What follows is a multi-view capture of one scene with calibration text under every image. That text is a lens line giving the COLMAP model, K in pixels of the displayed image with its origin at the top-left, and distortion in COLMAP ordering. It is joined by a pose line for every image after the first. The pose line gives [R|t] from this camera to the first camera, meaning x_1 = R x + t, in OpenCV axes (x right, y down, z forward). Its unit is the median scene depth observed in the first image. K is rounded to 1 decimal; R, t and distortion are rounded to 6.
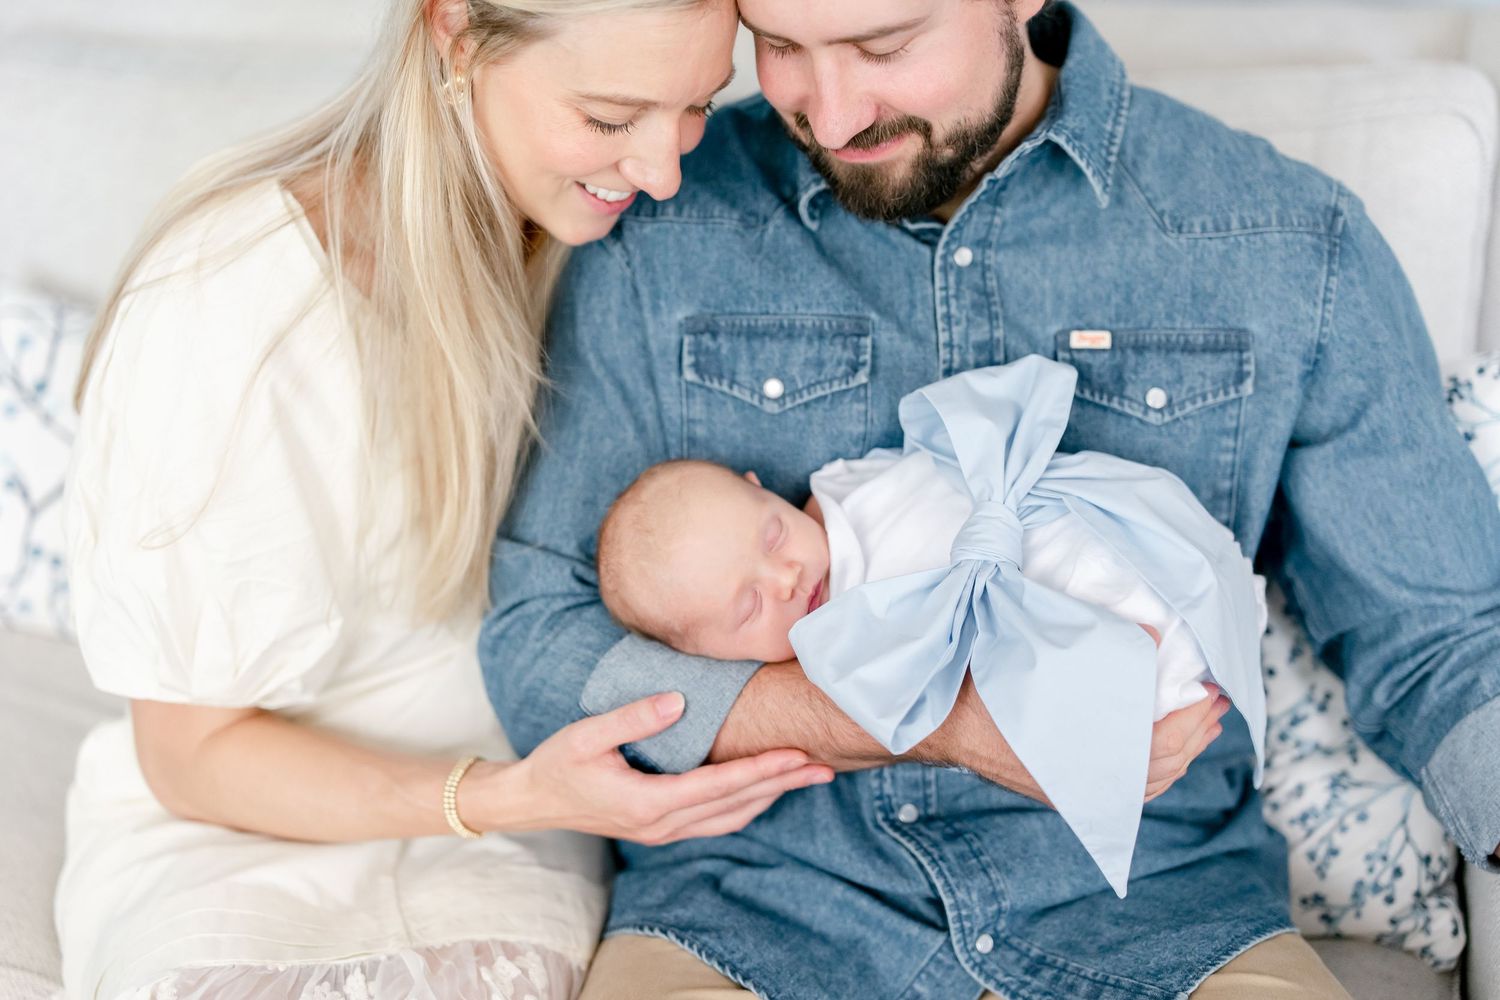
lens RADIAL K [[2197.6, 0, 743.4], [0, 2197.6, 521.8], [0, 0, 1]] dist [-0.007384, -0.083238]
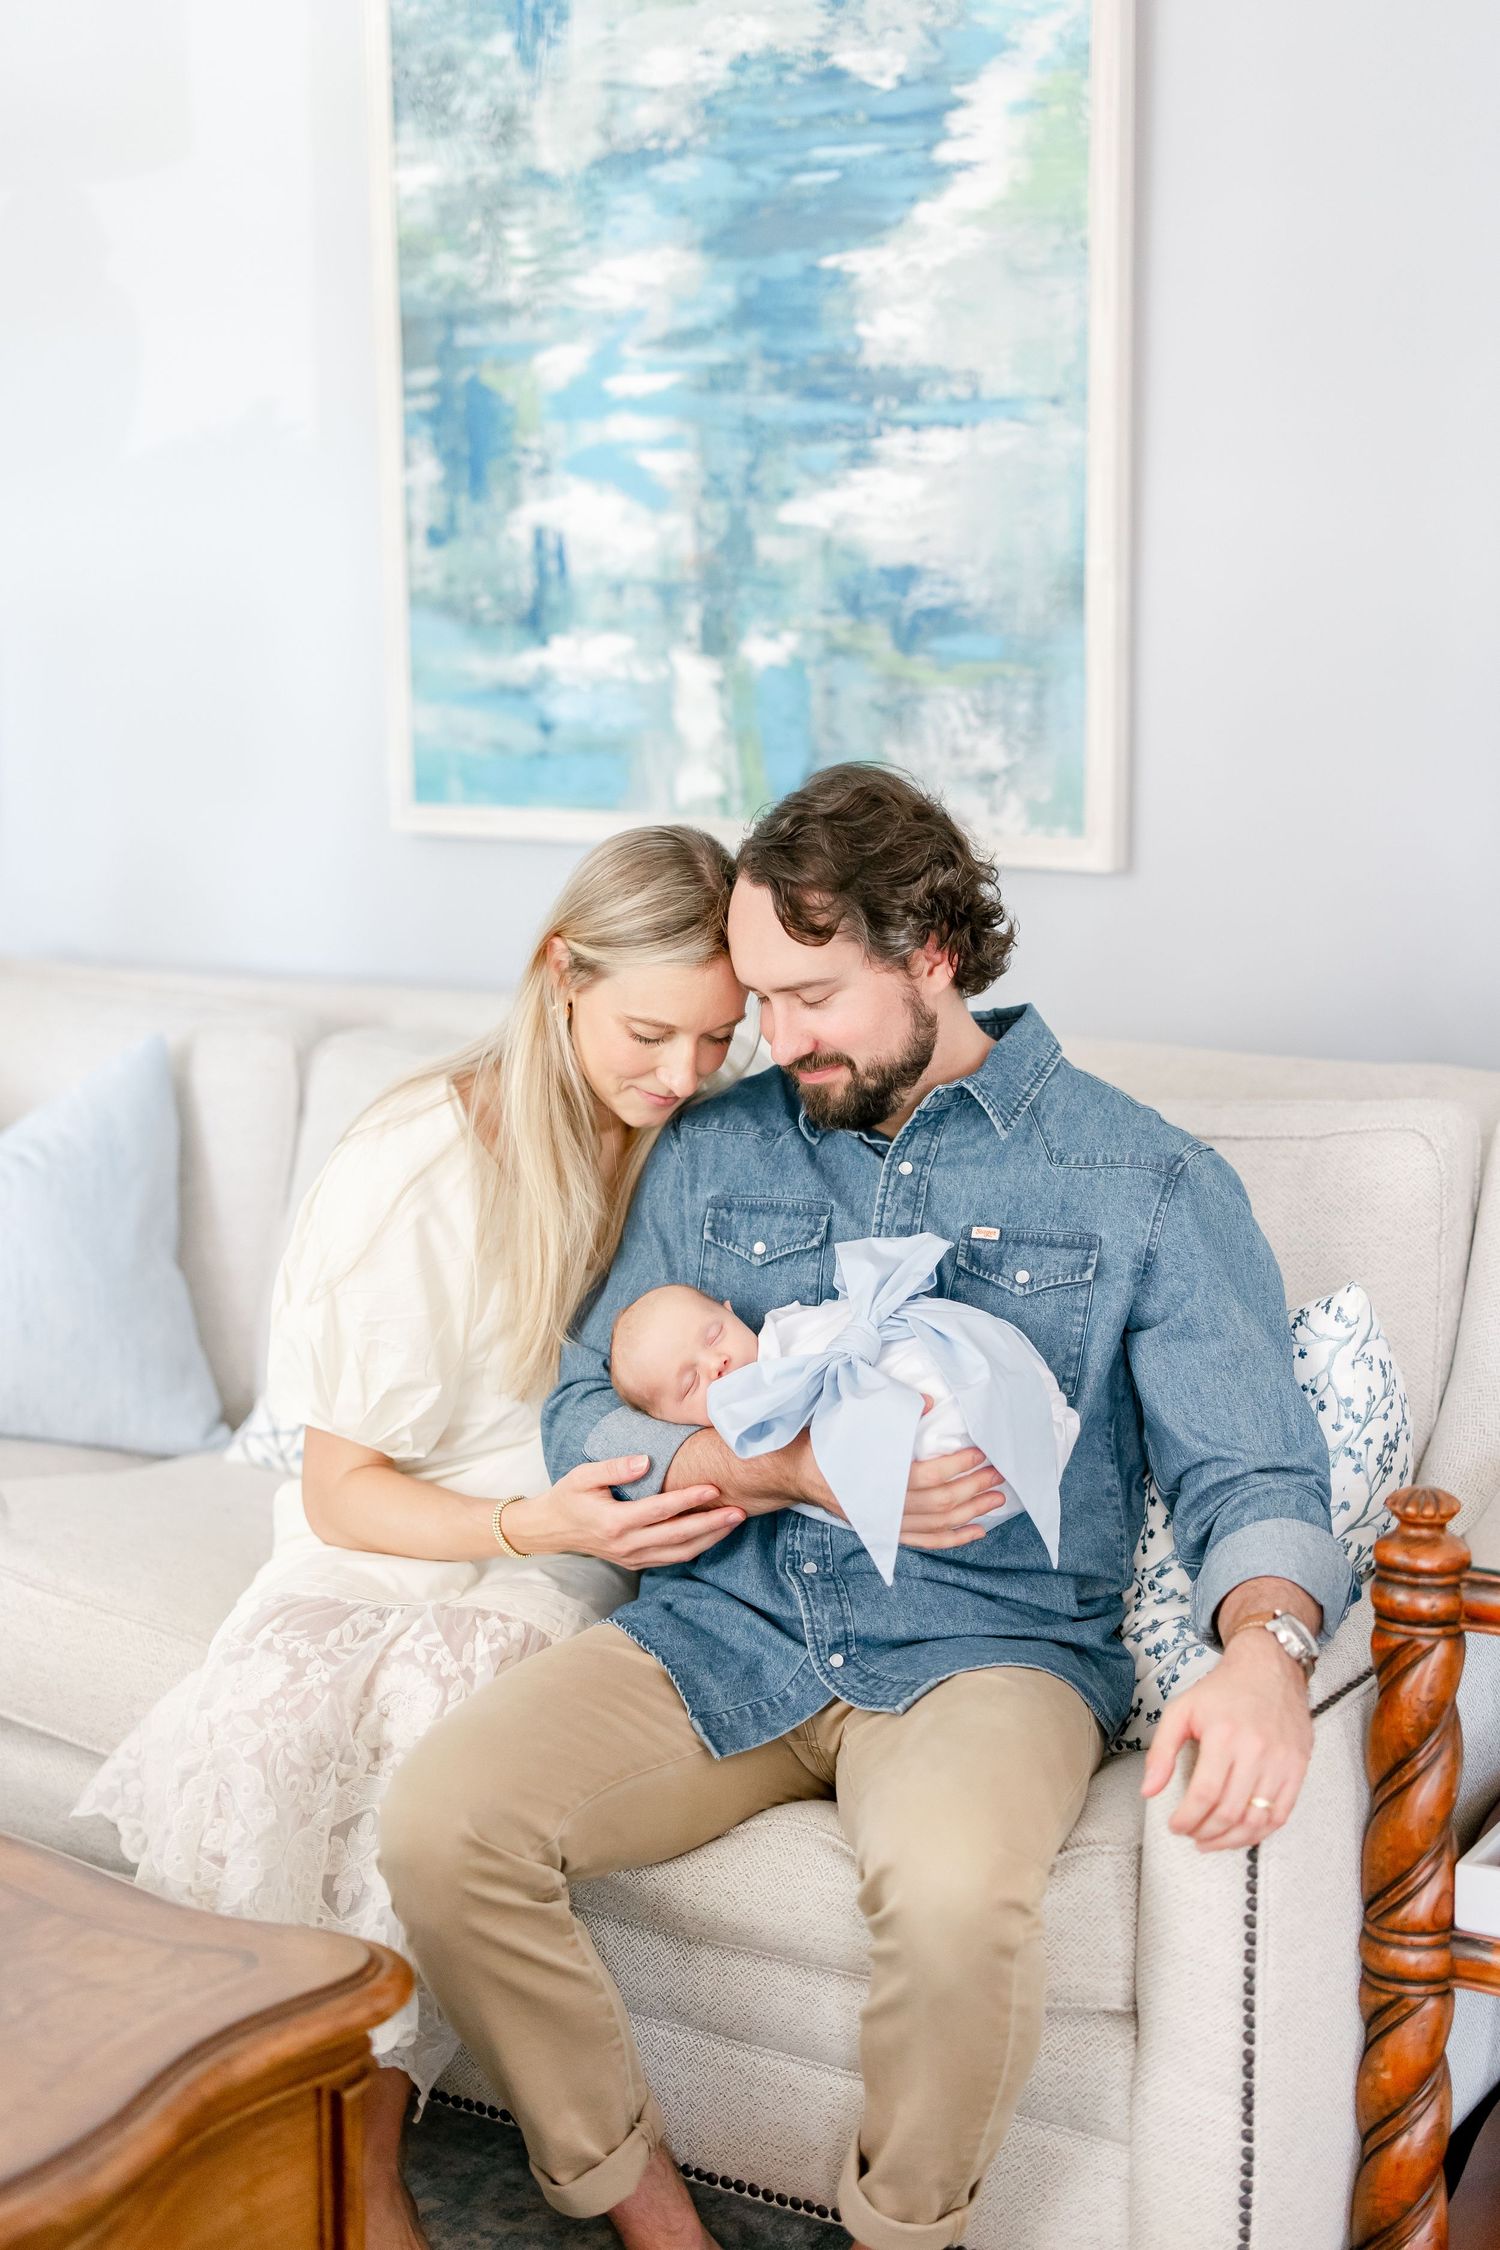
lens RADIAL K [[3344.8, 0, 750.0], [0, 3344.8, 1125.0], [0, 0, 1]] dist [-0.000833, 0.070762]
pose [[0.947569, 0.075547, -0.310492, 0.652959], [-0.155735, 0.957628, -0.242270, 0.373890], [0.279034, 0.277922, 0.919184, -0.951341]]
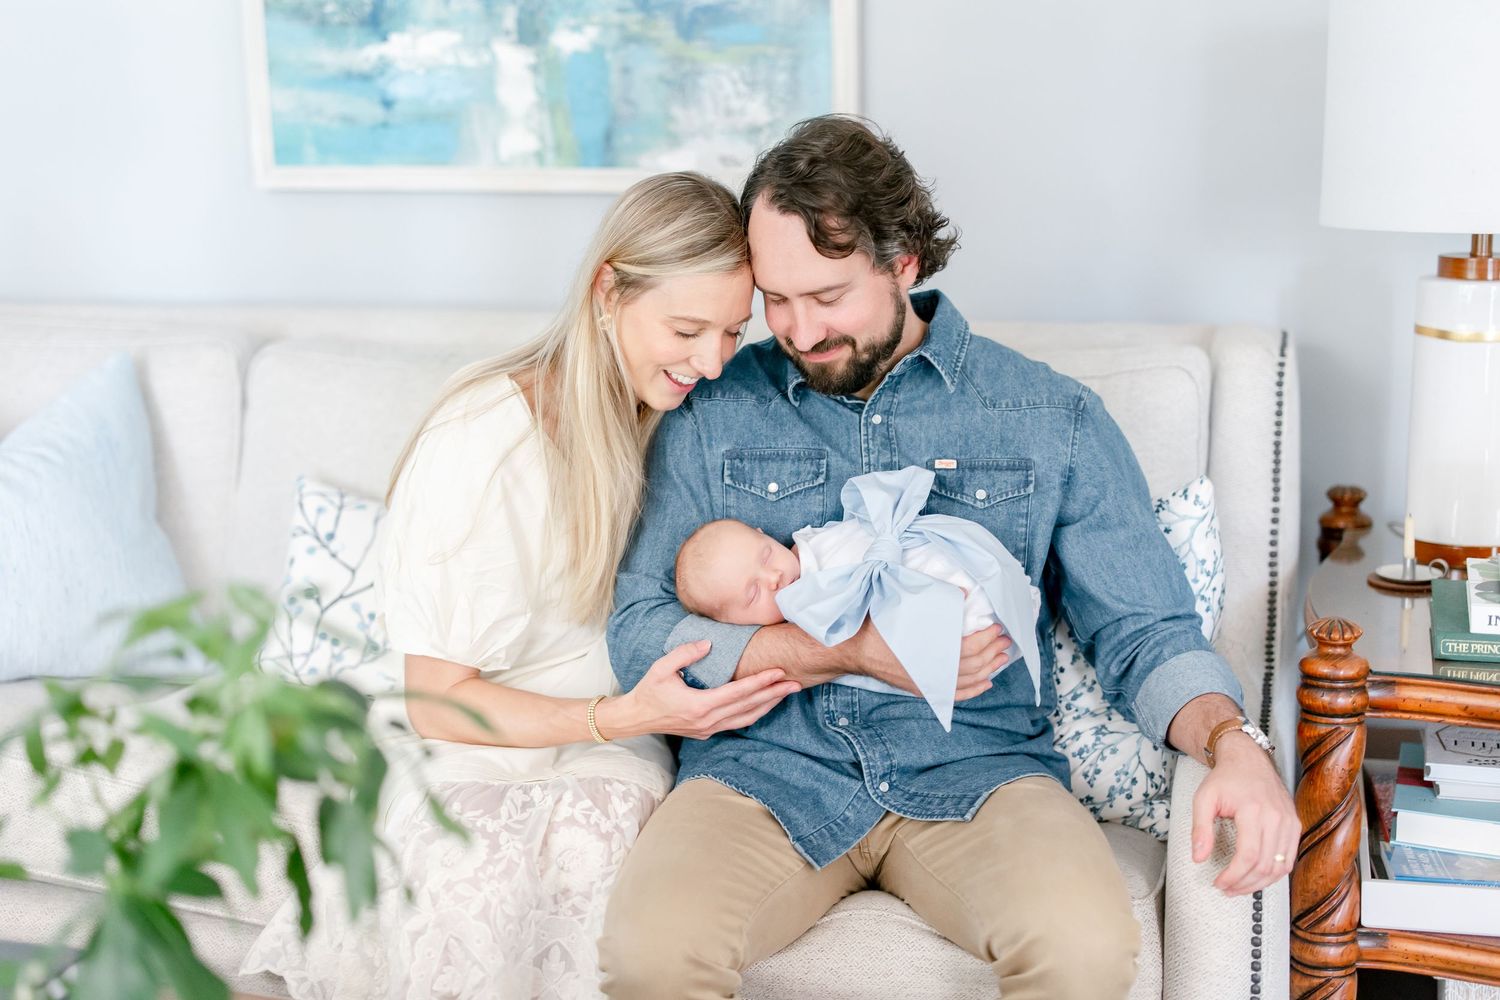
lens RADIAL K [[2244.1, 0, 750.0], [0, 2244.1, 500.0], [0, 0, 1]] dist [0.038547, 0.089087]
pose [[0.999482, 0.014443, -0.028756, 0.048674], [-0.020258, 0.976716, -0.213576, 0.351115], [0.025002, 0.214048, 0.976503, -0.831917]]
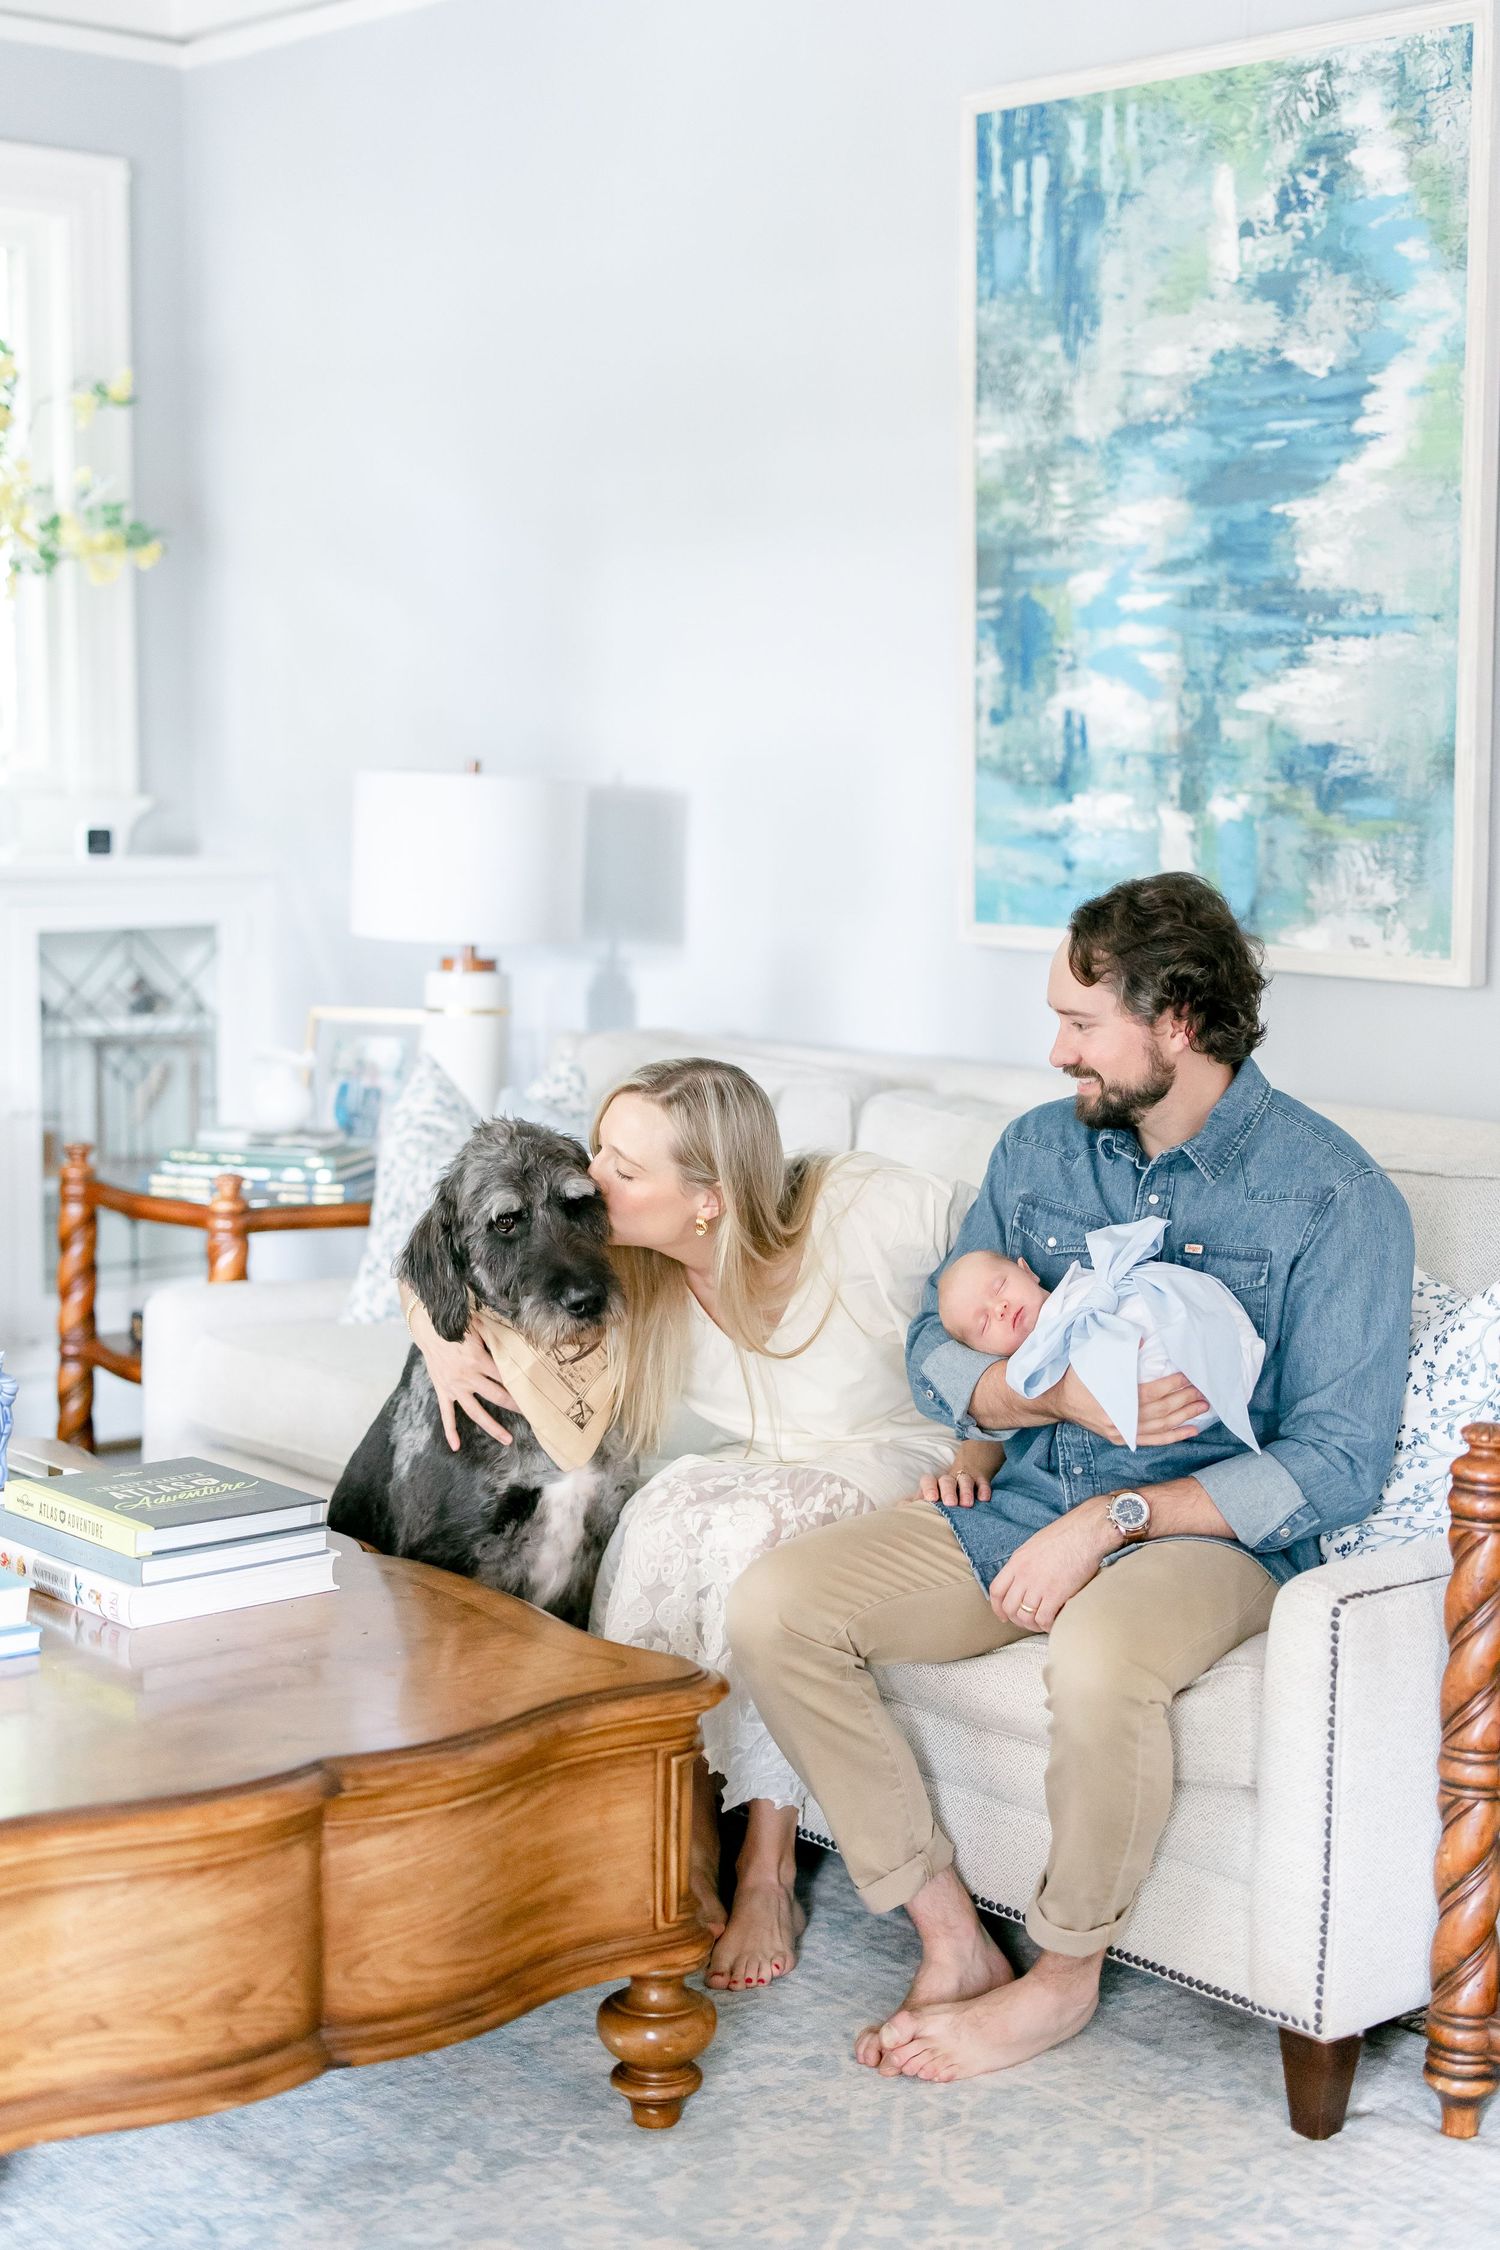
lens RADIAL K [[3257.1, 0, 750.0], [0, 3257.1, 1125.0], [0, 0, 1]] dist [0.000994, 0.128194]
pose [[0.819721, 0.102359, -0.563542, 1.346825], [-0.271169, 0.936002, -0.224427, 0.551702], [0.504504, 0.336782, 0.795018, -1.400268]]
